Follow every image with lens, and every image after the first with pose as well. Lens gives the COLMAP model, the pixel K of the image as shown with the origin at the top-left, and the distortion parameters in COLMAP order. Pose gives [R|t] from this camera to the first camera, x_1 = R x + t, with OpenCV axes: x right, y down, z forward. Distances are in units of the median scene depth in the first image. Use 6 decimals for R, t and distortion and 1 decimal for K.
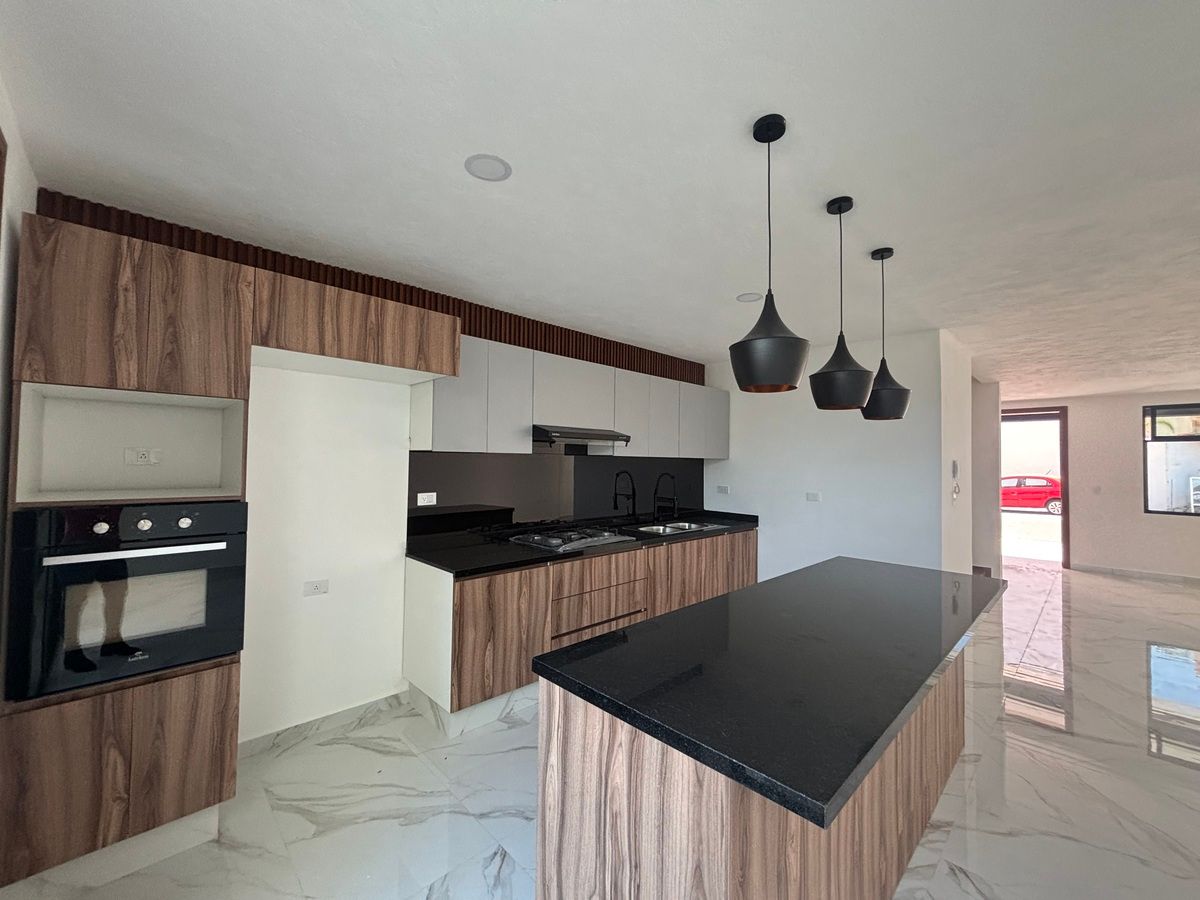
lens RADIAL K [[484.8, 0, 597.7], [0, 484.8, 448.4], [0, 0, 1]] dist [0.004432, 0.000076]
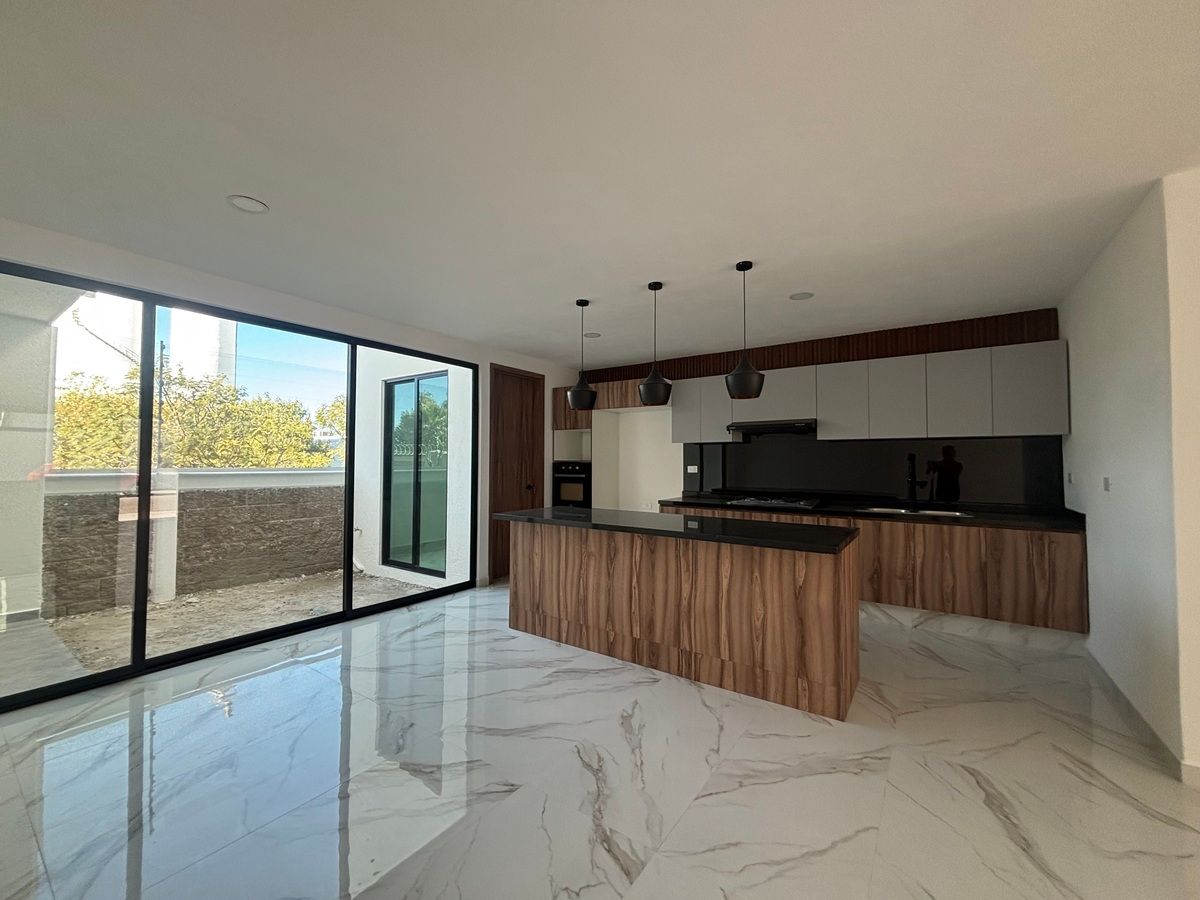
lens RADIAL K [[484.8, 0, 597.7], [0, 484.8, 448.4], [0, 0, 1]] dist [0.004432, 0.000076]
pose [[0.187681, -0.040014, -0.981415, 1.107971], [0.024303, 0.999053, -0.036085, 0.065918], [0.981929, -0.017079, 0.188476, 0.239920]]
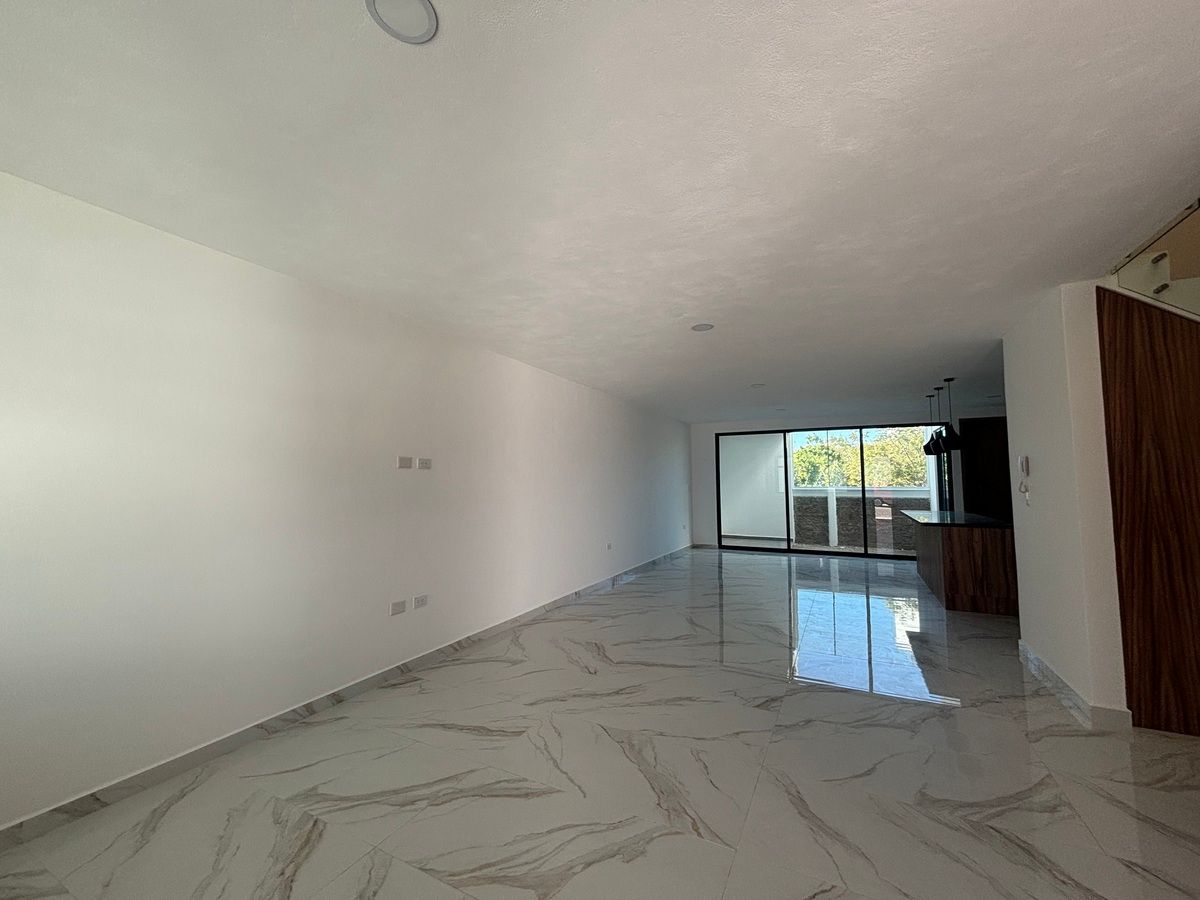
lens RADIAL K [[484.8, 0, 597.7], [0, 484.8, 448.4], [0, 0, 1]] dist [0.004432, 0.000076]
pose [[-0.950771, -0.022703, -0.309063, 0.861630], [0.005432, 0.995939, -0.089870, 0.066601], [0.309848, -0.087124, -0.946786, 1.124212]]
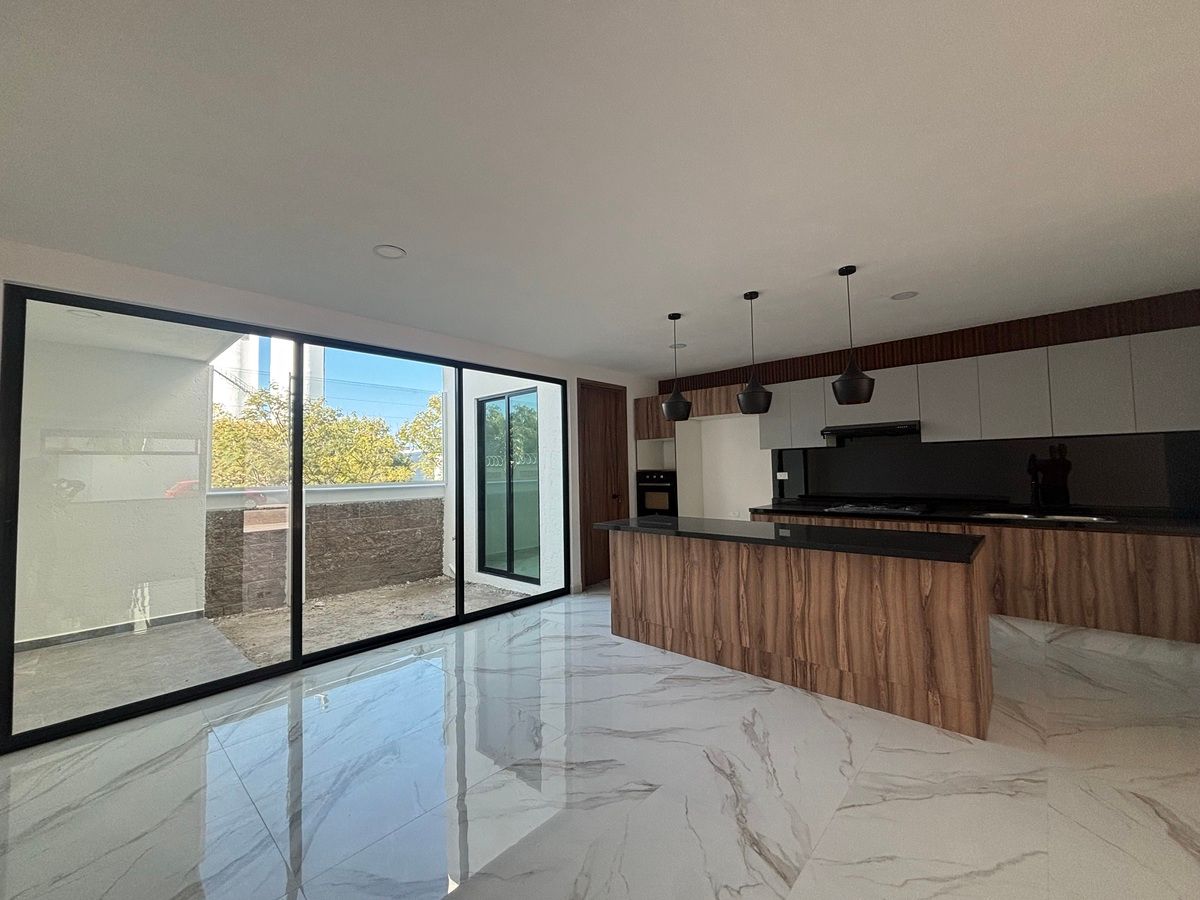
lens RADIAL K [[484.8, 0, 597.7], [0, 484.8, 448.4], [0, 0, 1]] dist [0.004432, 0.000076]
pose [[0.060802, -0.058355, -0.996443, 1.126020], [0.046687, 0.997363, -0.055560, 0.056838], [0.997057, -0.043143, 0.063367, 0.166454]]
